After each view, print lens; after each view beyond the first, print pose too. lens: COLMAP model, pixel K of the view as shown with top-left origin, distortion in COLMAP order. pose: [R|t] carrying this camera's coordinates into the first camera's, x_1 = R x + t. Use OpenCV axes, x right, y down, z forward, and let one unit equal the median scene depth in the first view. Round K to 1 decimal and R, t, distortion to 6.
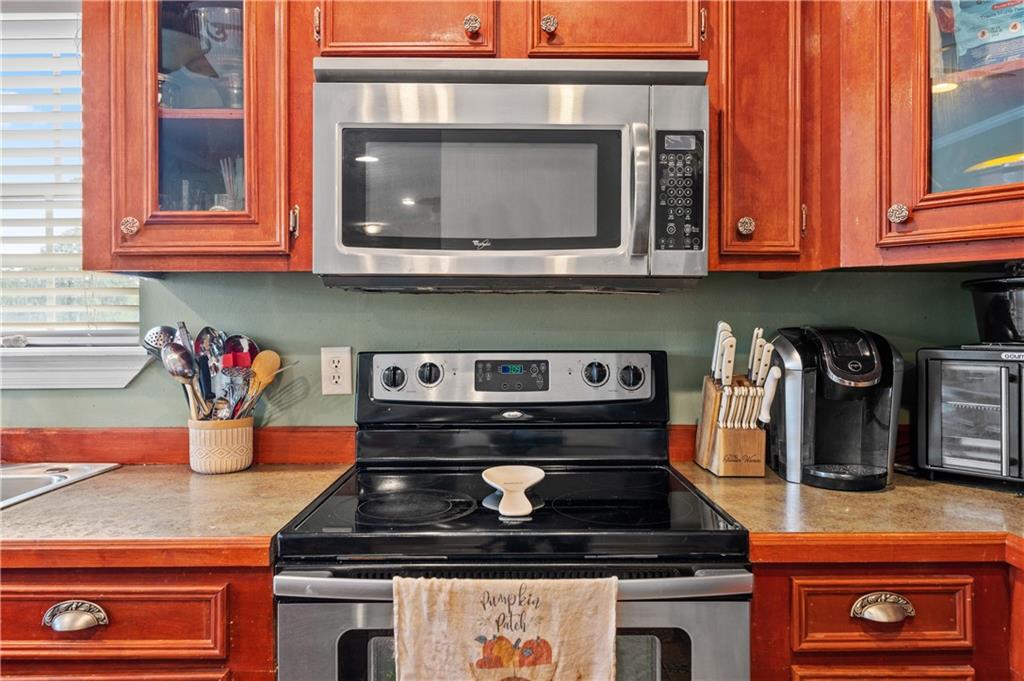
lens RADIAL K [[694.5, 0, 511.6], [0, 694.5, 321.5], [0, 0, 1]] dist [-0.007818, -0.001876]
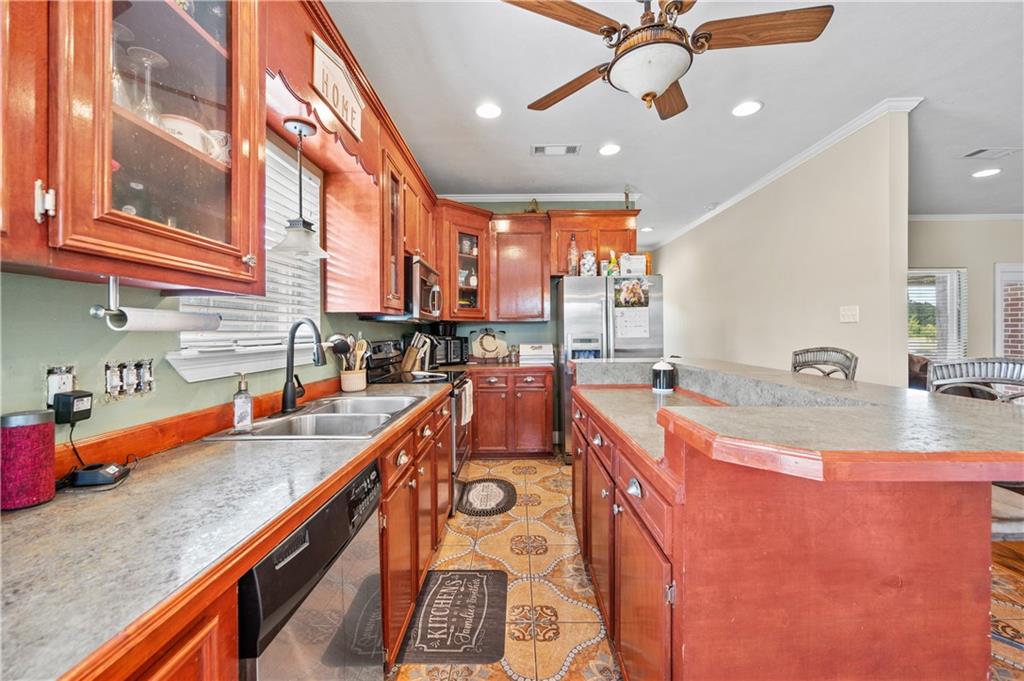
lens RADIAL K [[403.5, 0, 515.7], [0, 403.5, 334.5], [0, 0, 1]] dist [-0.000857, -0.001167]
pose [[0.011727, -0.002479, 0.999928, -1.873522], [0.007577, 0.999968, 0.002390, 0.013287], [-0.999903, 0.007549, 0.011745, 0.394021]]
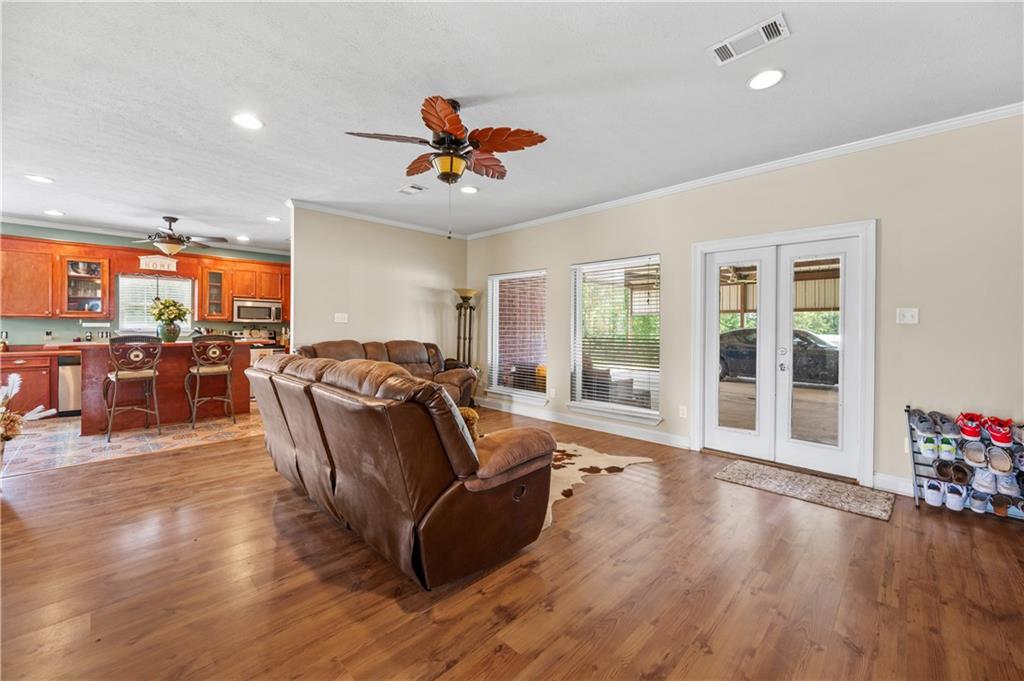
lens RADIAL K [[403.5, 0, 520.4], [0, 403.5, 323.2], [0, 0, 1]] dist [-0.000857, -0.001167]
pose [[0.696752, 0.013571, 0.717184, -1.190991], [-0.003474, 0.999873, -0.015545, 0.019077], [-0.717304, 0.008340, 0.696711, -4.428802]]
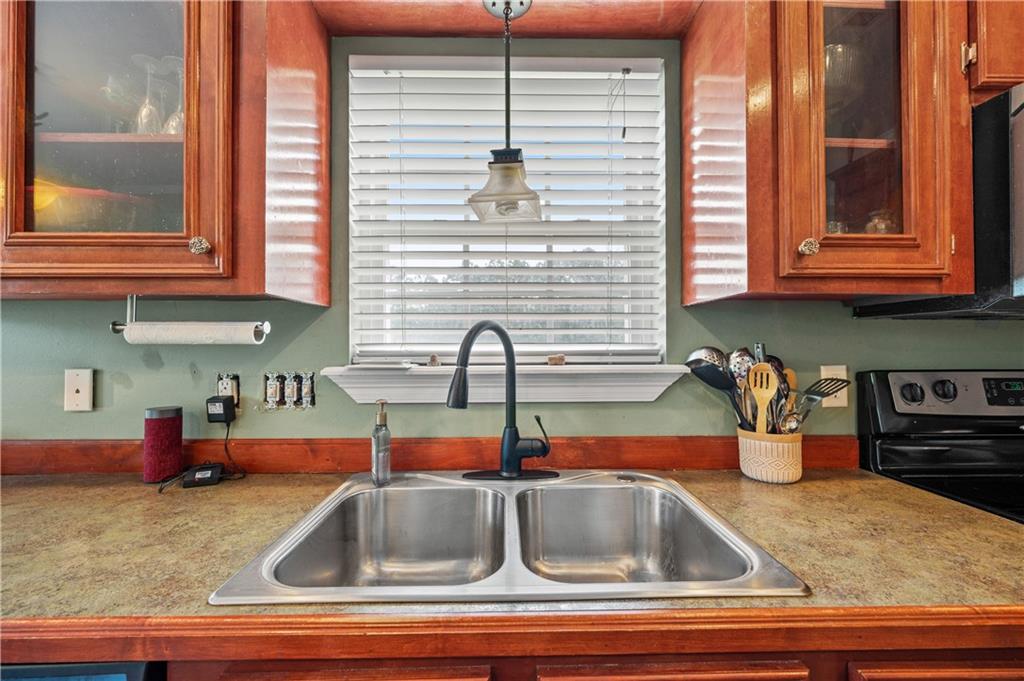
lens RADIAL K [[403.5, 0, 509.9], [0, 403.5, 335.4], [0, 0, 1]] dist [-0.000857, -0.001167]
pose [[0.999905, 0.003766, 0.013275, -0.839412], [-0.003476, 0.999756, -0.021822, 0.003597], [-0.013353, 0.021773, 0.999674, 0.356786]]
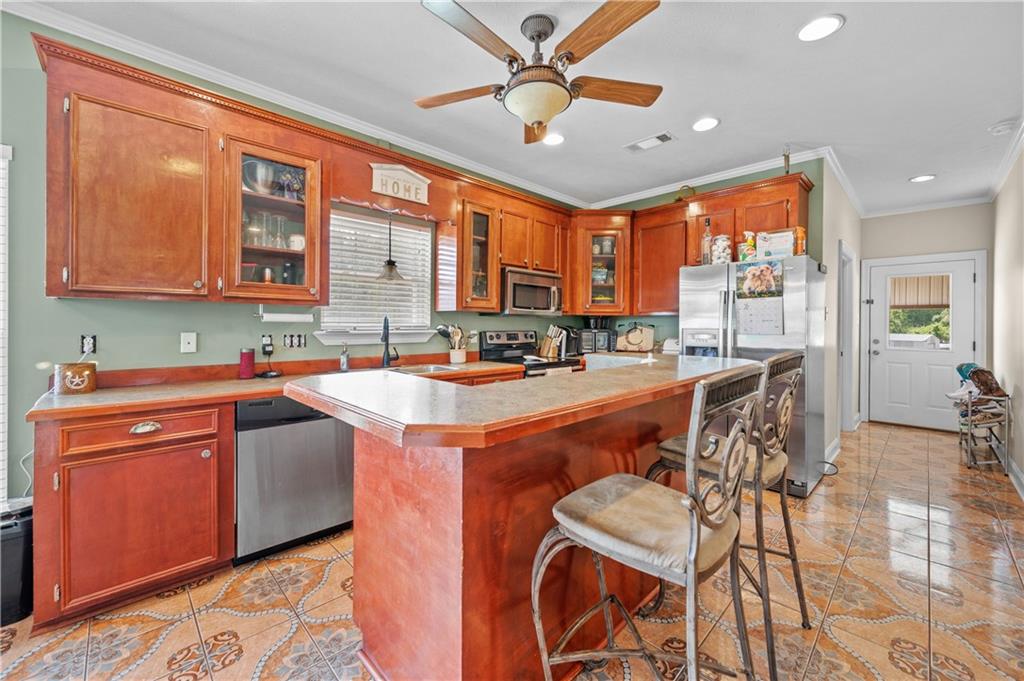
lens RADIAL K [[403.5, 0, 514.5], [0, 403.5, 323.2], [0, 0, 1]] dist [-0.000857, -0.001167]
pose [[0.720633, 0.012055, 0.693212, -1.709729], [-0.010013, 0.999926, -0.006979, 0.011506], [-0.693245, -0.001912, 0.720700, -0.784143]]
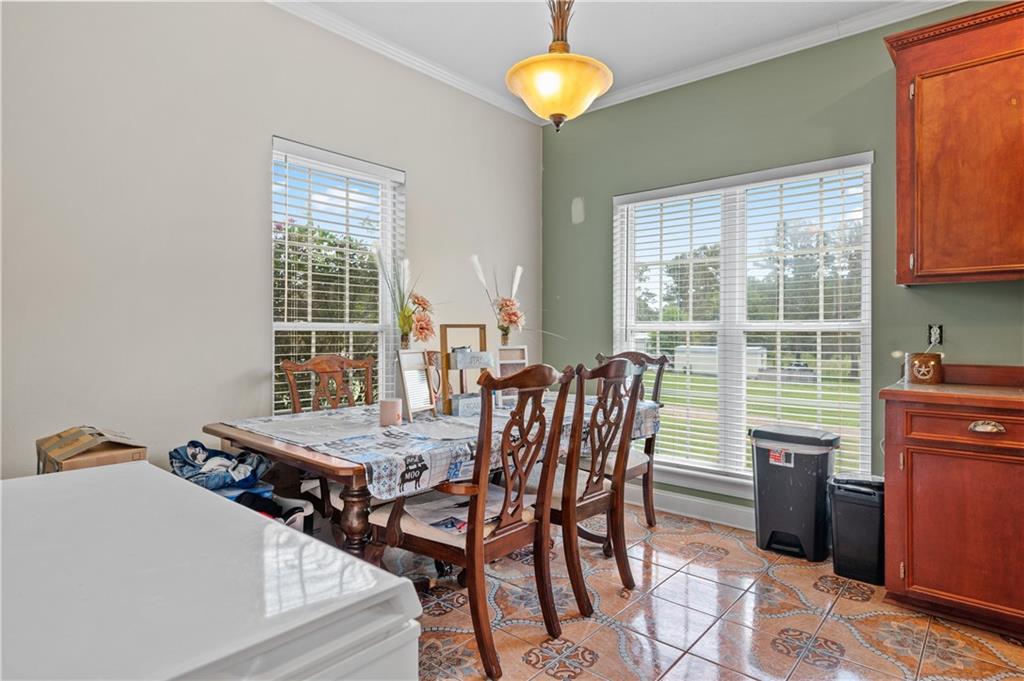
lens RADIAL K [[567.1, 0, 510.4], [0, 567.1, 333.2], [0, 0, 1]] dist [0.000742, 0.000313]
pose [[0.748430, 0.009582, -0.663145, -1.625810], [-0.010282, 0.999943, 0.002844, 0.085956], [0.663135, 0.004691, 0.748485, -1.020362]]
